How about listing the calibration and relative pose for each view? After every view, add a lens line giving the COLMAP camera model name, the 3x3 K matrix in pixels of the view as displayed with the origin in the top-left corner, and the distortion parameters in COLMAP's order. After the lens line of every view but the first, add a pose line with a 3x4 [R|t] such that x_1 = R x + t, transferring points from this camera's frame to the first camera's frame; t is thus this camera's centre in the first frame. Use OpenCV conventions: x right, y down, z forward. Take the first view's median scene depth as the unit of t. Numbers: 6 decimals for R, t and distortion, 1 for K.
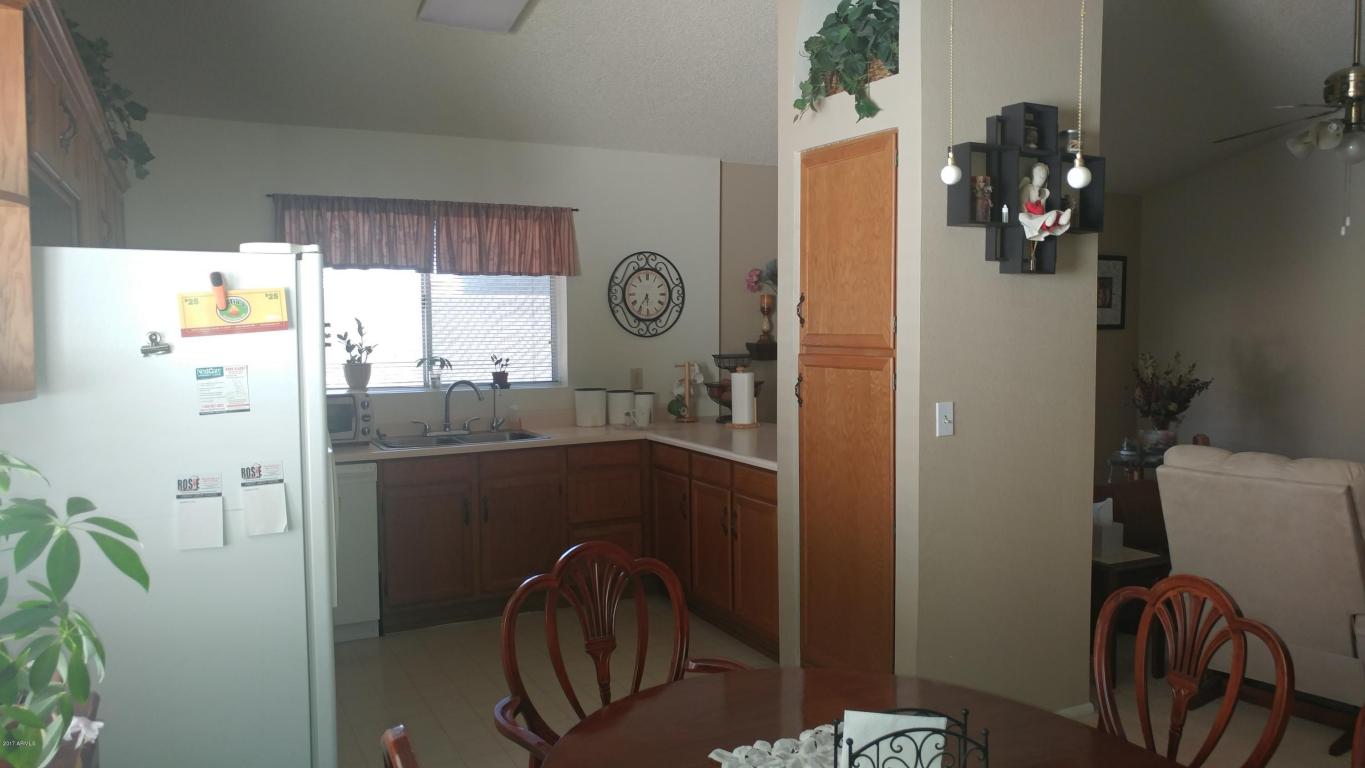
lens RADIAL K [[997.0, 0, 682.5], [0, 997.0, 384.0], [0, 0, 1]] dist [-0.022664, -0.001530]
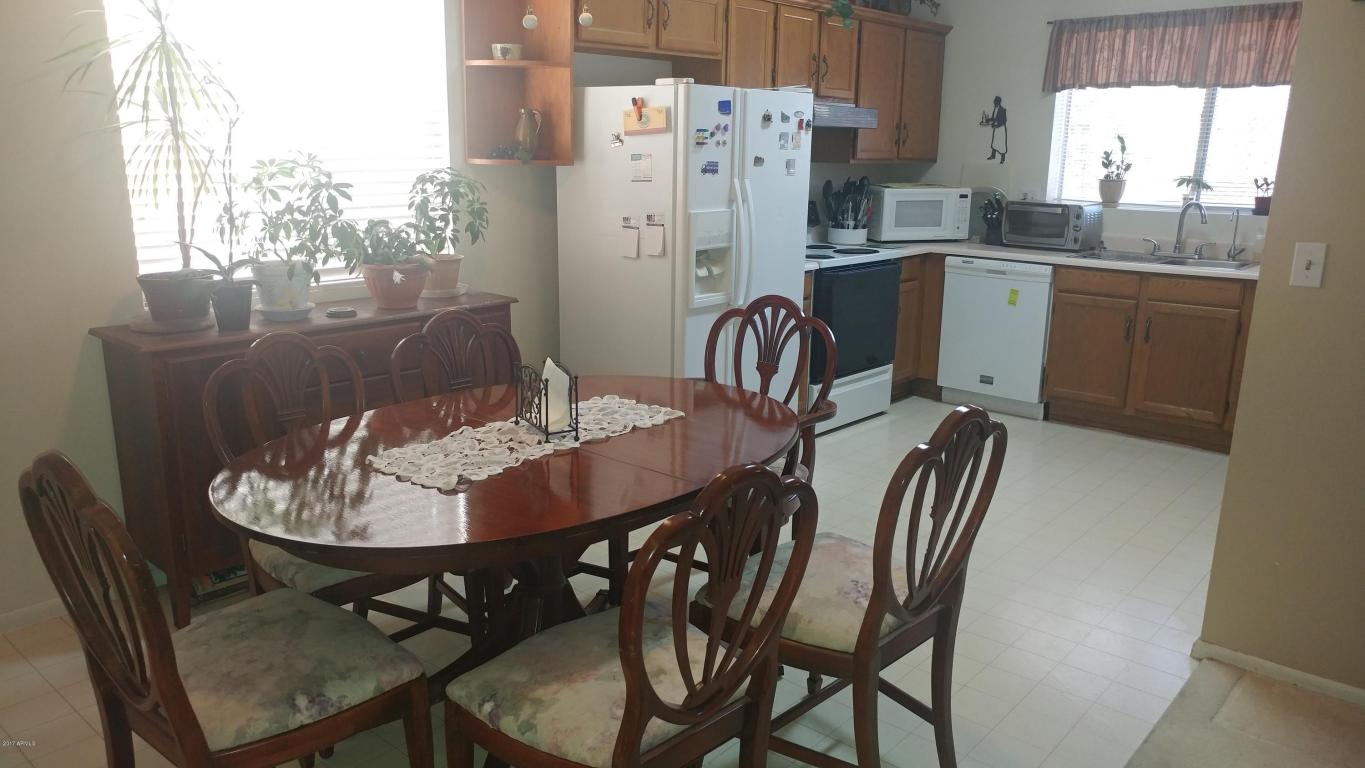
lens RADIAL K [[1005.0, 0, 682.5], [0, 1005.0, 384.0], [0, 0, 1]] dist [-0.026814, 0.072027]
pose [[0.368547, 0.227168, -0.901425, 0.525847], [-0.075250, 0.973790, 0.214639, -0.003005], [0.926558, -0.011272, 0.375982, 0.170041]]
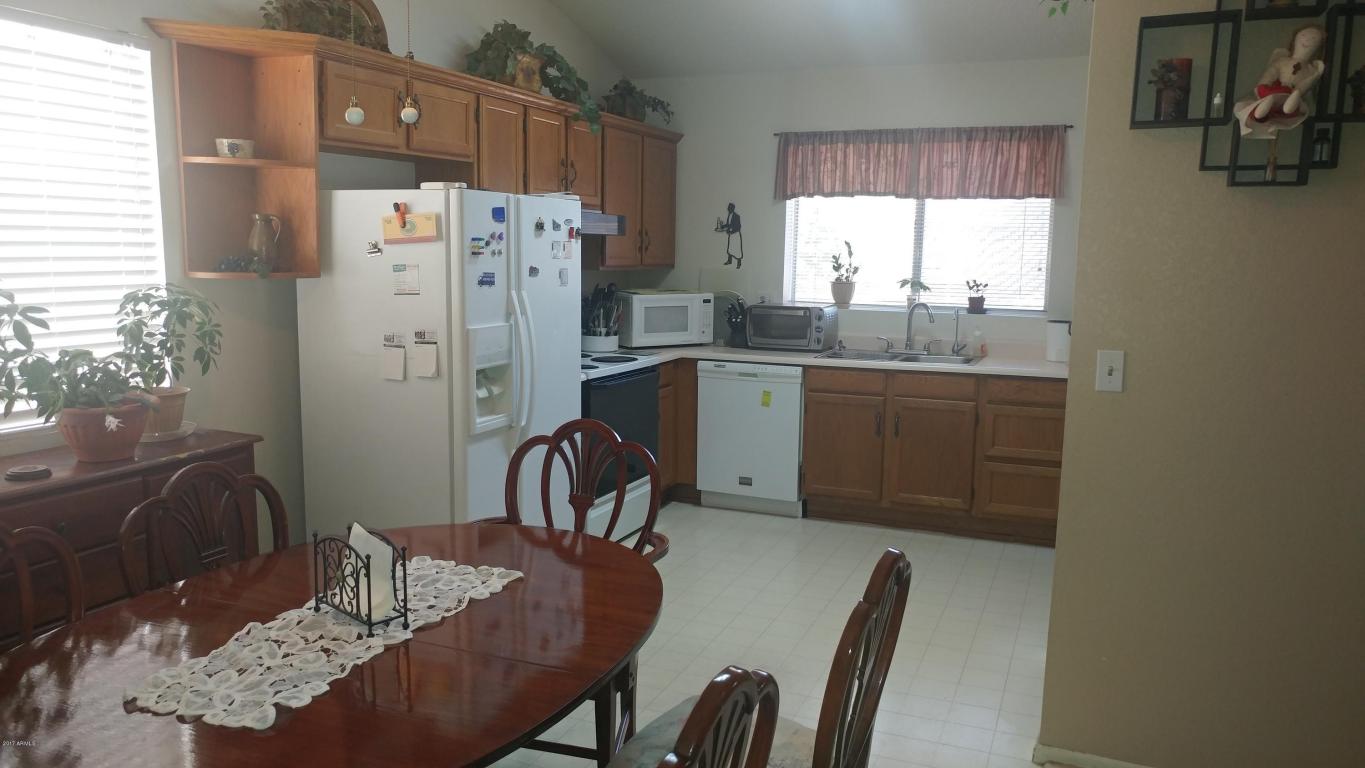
lens RADIAL K [[997.0, 0, 682.5], [0, 997.0, 384.0], [0, 0, 1]] dist [-0.022664, -0.001530]
pose [[0.639844, 0.120346, -0.759023, 0.426474], [-0.066448, 0.992627, 0.101370, -0.007868], [0.765626, -0.014425, 0.643124, 0.141184]]
